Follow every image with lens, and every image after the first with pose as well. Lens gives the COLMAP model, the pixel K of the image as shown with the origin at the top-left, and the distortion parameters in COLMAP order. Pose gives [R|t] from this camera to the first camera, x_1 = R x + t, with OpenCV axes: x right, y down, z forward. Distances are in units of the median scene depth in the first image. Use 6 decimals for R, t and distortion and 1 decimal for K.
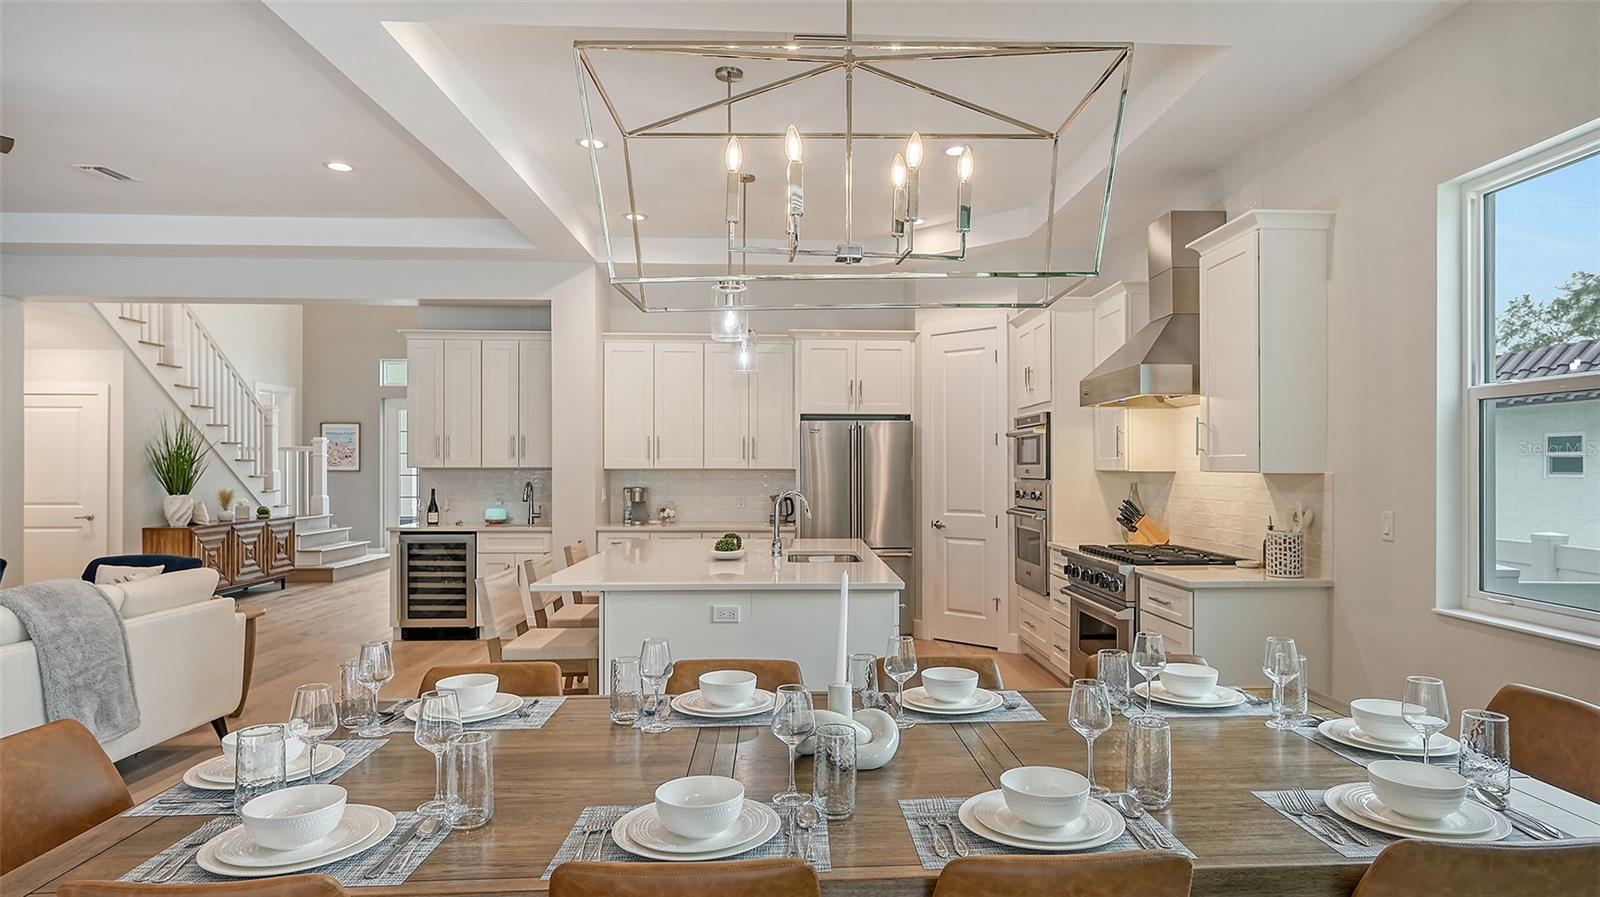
lens RADIAL K [[926.1, 0, 833.5], [0, 926.1, 477.3], [0, 0, 1]] dist [0.003797, 0.001391]
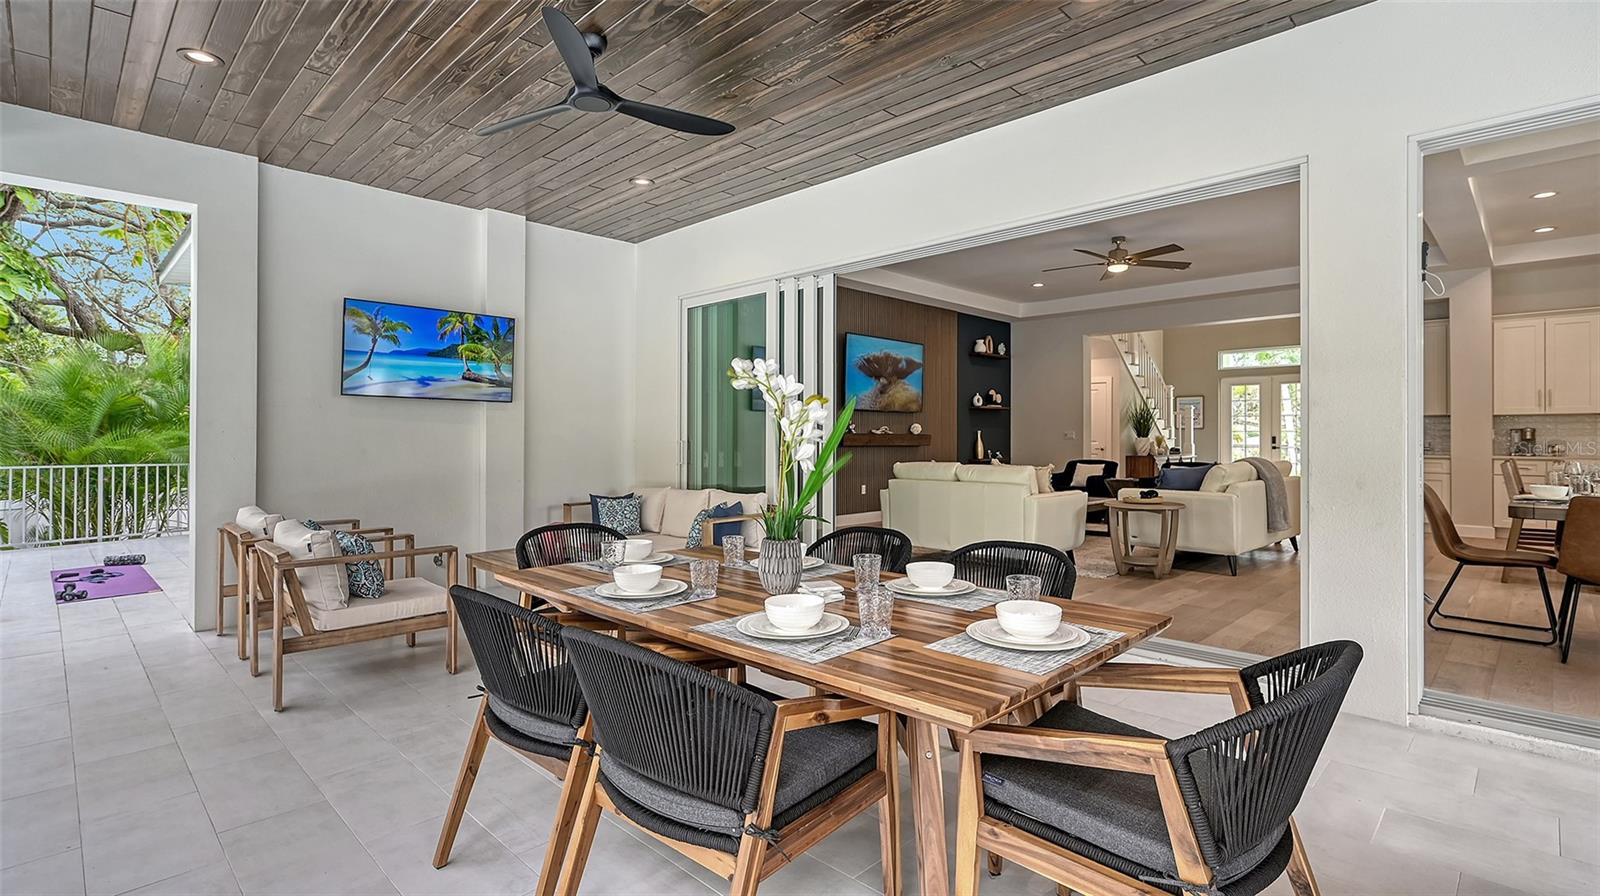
lens RADIAL K [[743.2, 0, 789.6], [0, 743.2, 427.8], [0, 0, 1]] dist [0.005728, 0.000655]
pose [[0.661631, -0.011119, -0.749748, -0.110917], [-0.007783, 0.999734, -0.021694, 0.043516], [0.749790, 0.020189, 0.661368, -0.526669]]
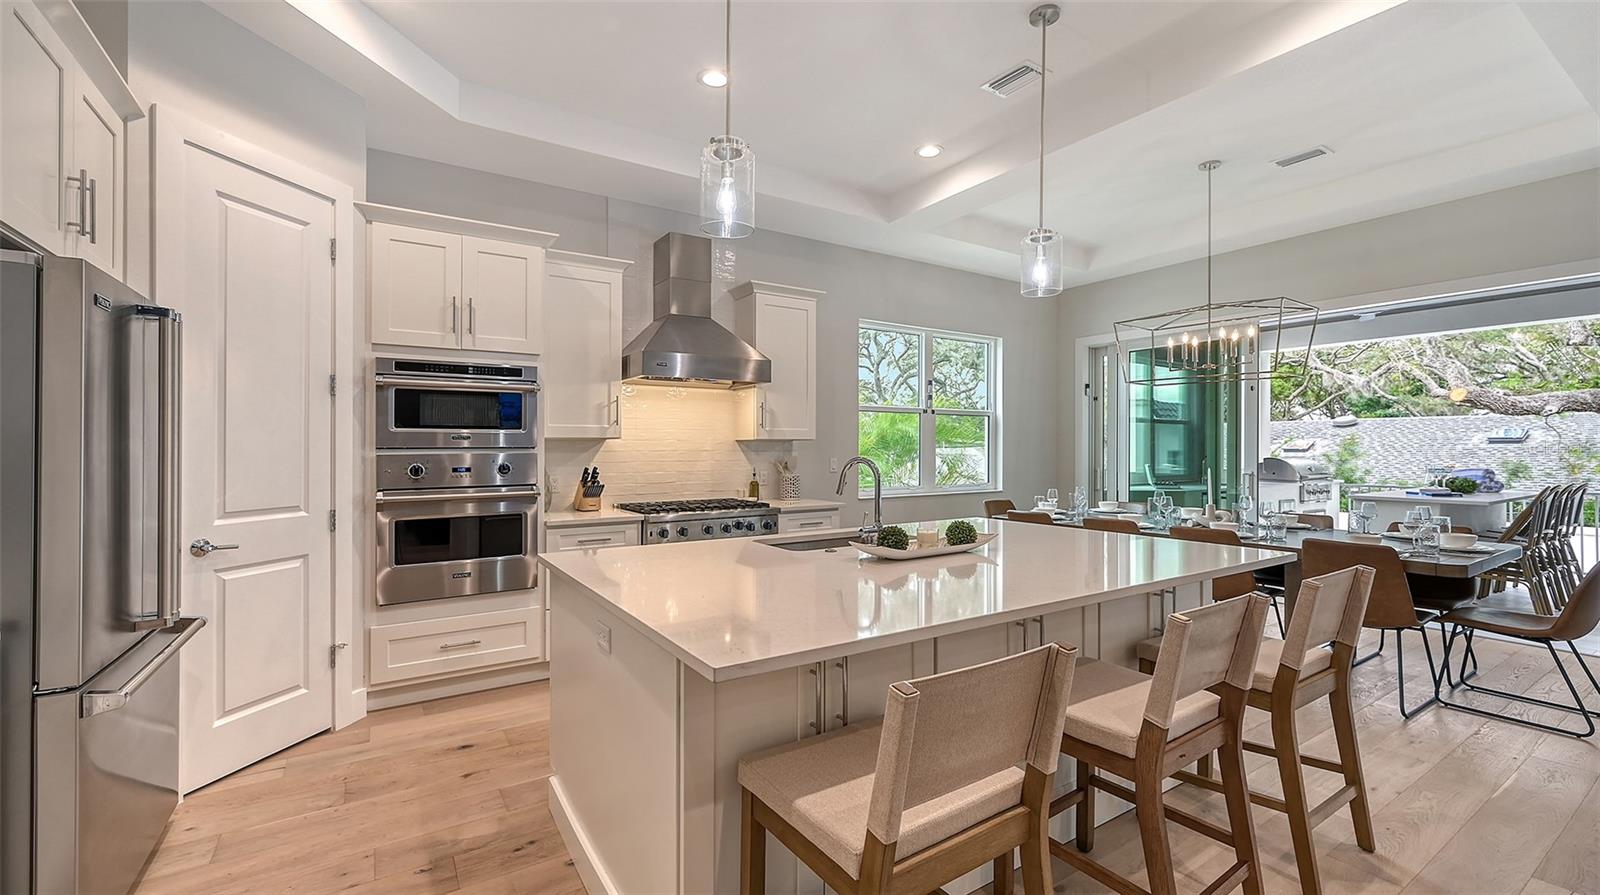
lens RADIAL K [[665.2, 0, 800.0], [0, 665.2, 447.5], [0, 0, 1]] dist [0.002127, -0.000406]
pose [[-0.498547, 0.001956, 0.866861, -0.329230], [0.013350, 0.999896, 0.005421, 0.001798], [-0.866760, 0.014275, -0.498521, 0.884847]]
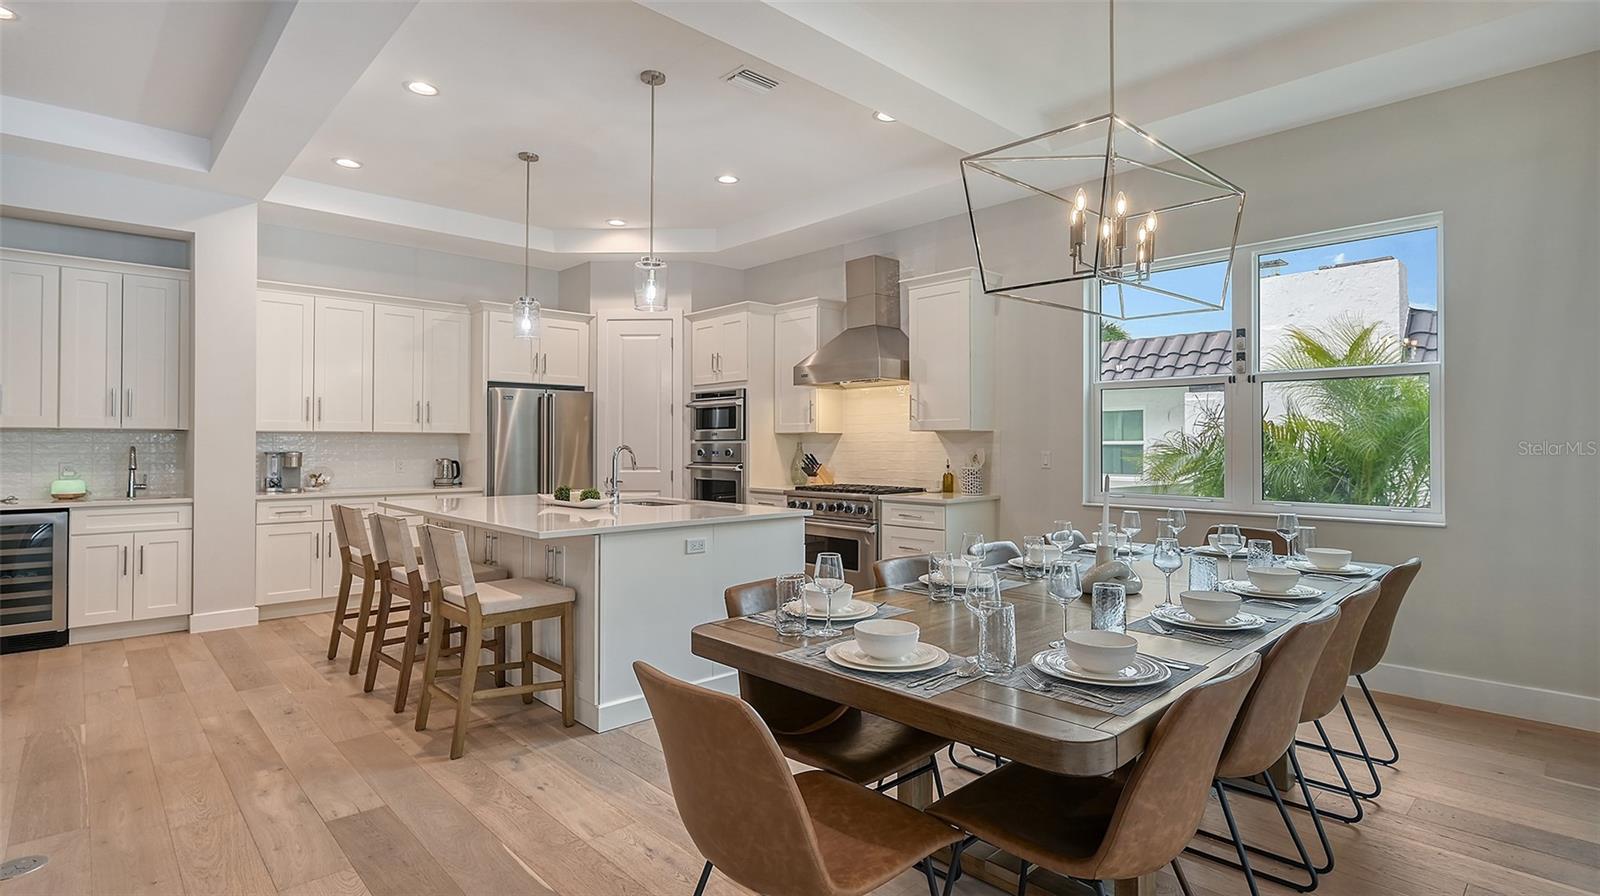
lens RADIAL K [[774.4, 0, 818.8], [0, 774.4, 445.7], [0, 0, 1]] dist [0.001727, 0.000044]
pose [[0.759310, -0.002503, 0.650724, -0.325405], [0.009588, 0.999927, -0.007343, 0.016005], [-0.650659, 0.011815, 0.759279, 0.081577]]
